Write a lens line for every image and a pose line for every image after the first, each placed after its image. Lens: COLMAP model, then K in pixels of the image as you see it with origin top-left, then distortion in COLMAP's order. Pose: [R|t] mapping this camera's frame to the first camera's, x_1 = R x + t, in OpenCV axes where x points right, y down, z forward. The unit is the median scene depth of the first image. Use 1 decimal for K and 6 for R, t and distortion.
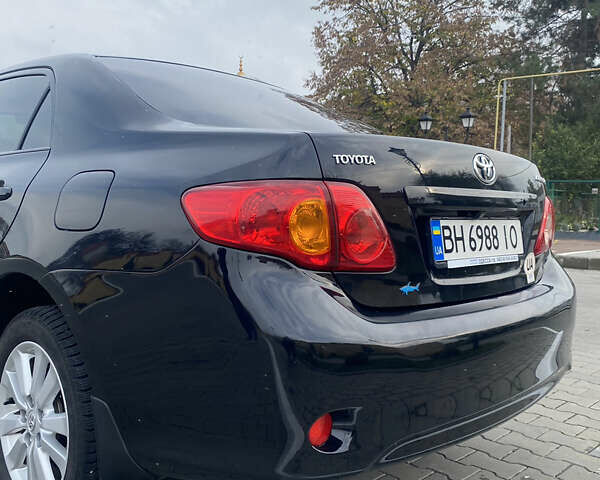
lens RADIAL K [[623.4, 0, 300.0], [0, 623.4, 240.0], [0, 0, 1]] dist [-0.000437, -0.004043]
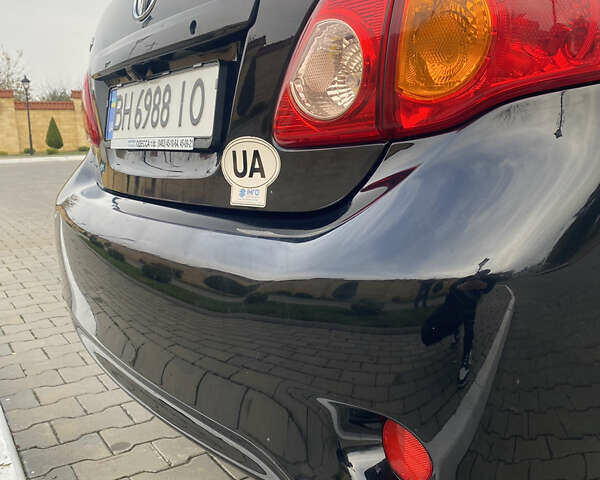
lens RADIAL K [[607.9, 0, 300.0], [0, 607.9, 240.0], [0, 0, 1]] dist [0.127417, -0.314858]
pose [[-0.220745, 0.132031, -0.966354, 0.869315], [-0.043800, 0.988454, 0.145055, 0.031379], [0.974348, 0.074346, -0.212414, 1.259229]]
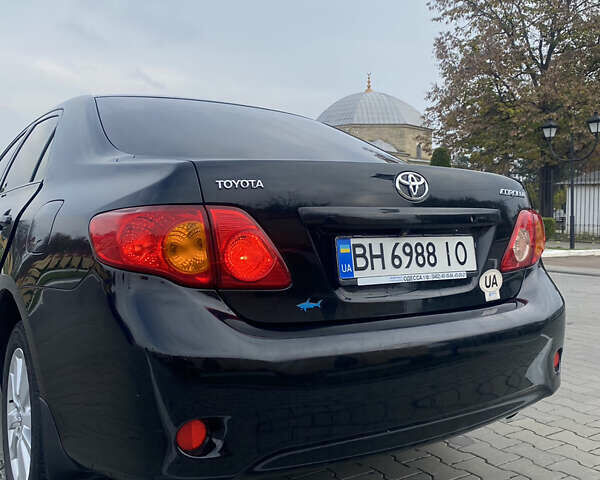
lens RADIAL K [[623.4, 0, 300.0], [0, 623.4, 240.0], [0, 0, 1]] dist [-0.000437, -0.004043]
pose [[0.975567, -0.013898, -0.219261, 0.326822], [0.008667, 0.999655, -0.024802, -0.004261], [0.219530, 0.022295, 0.975351, -0.016830]]
